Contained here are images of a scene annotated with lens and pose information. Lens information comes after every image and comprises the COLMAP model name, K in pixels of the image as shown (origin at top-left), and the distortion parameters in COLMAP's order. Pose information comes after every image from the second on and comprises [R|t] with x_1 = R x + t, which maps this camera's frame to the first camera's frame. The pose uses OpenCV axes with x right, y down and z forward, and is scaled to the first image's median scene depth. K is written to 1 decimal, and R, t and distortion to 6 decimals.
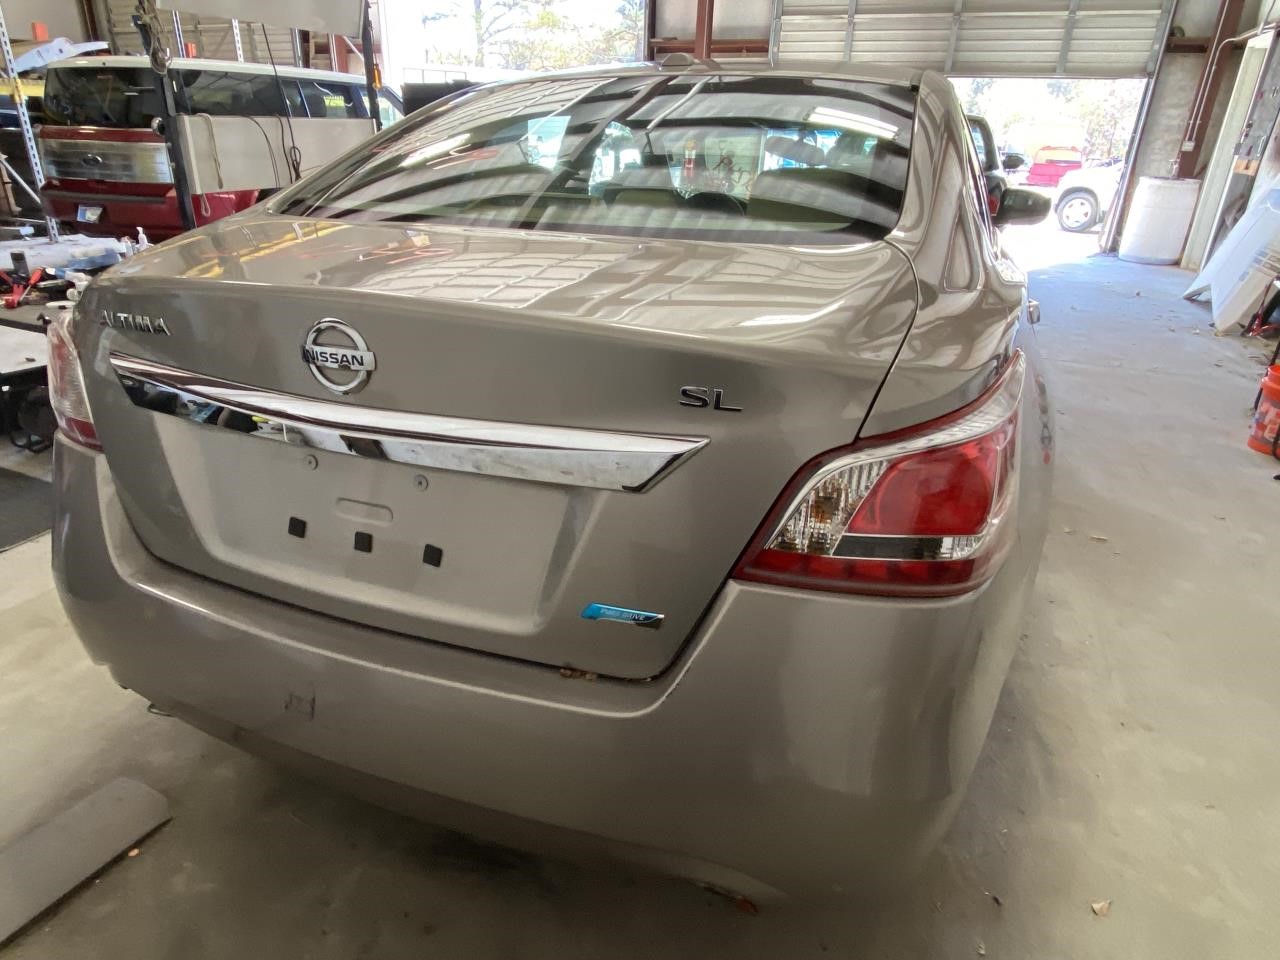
lens RADIAL K [[796.2, 0, 640.0], [0, 796.2, 480.0], [0, 0, 1]] dist [-0.003133, -0.002394]
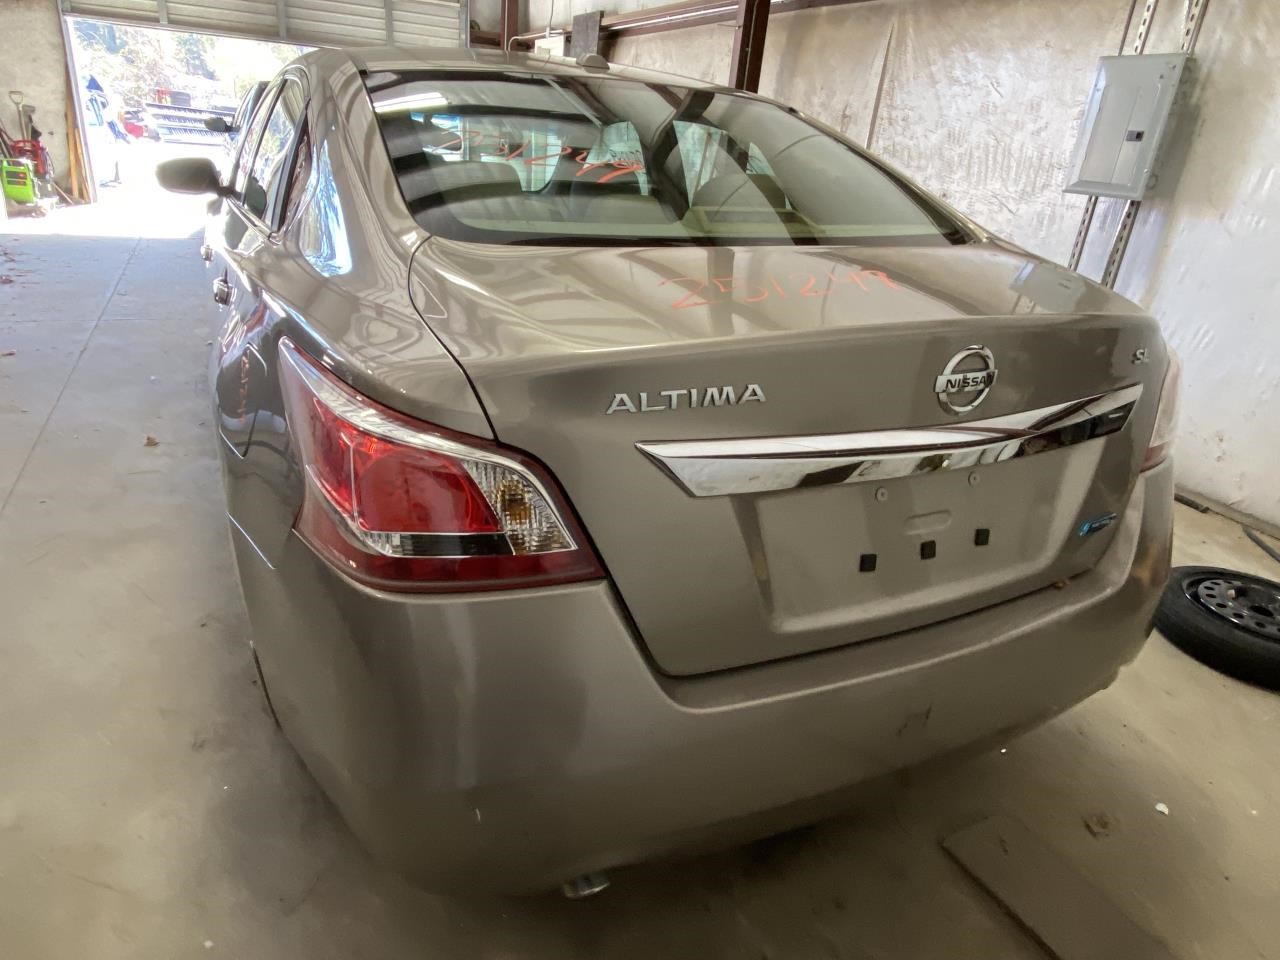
lens RADIAL K [[796.2, 0, 640.0], [0, 796.2, 480.0], [0, 0, 1]] dist [-0.003133, -0.002394]
pose [[0.677199, -0.265585, 0.686197, -1.241532], [0.239470, 0.961366, 0.135756, -0.237331], [-0.695741, 0.072390, 0.714636, 0.459569]]
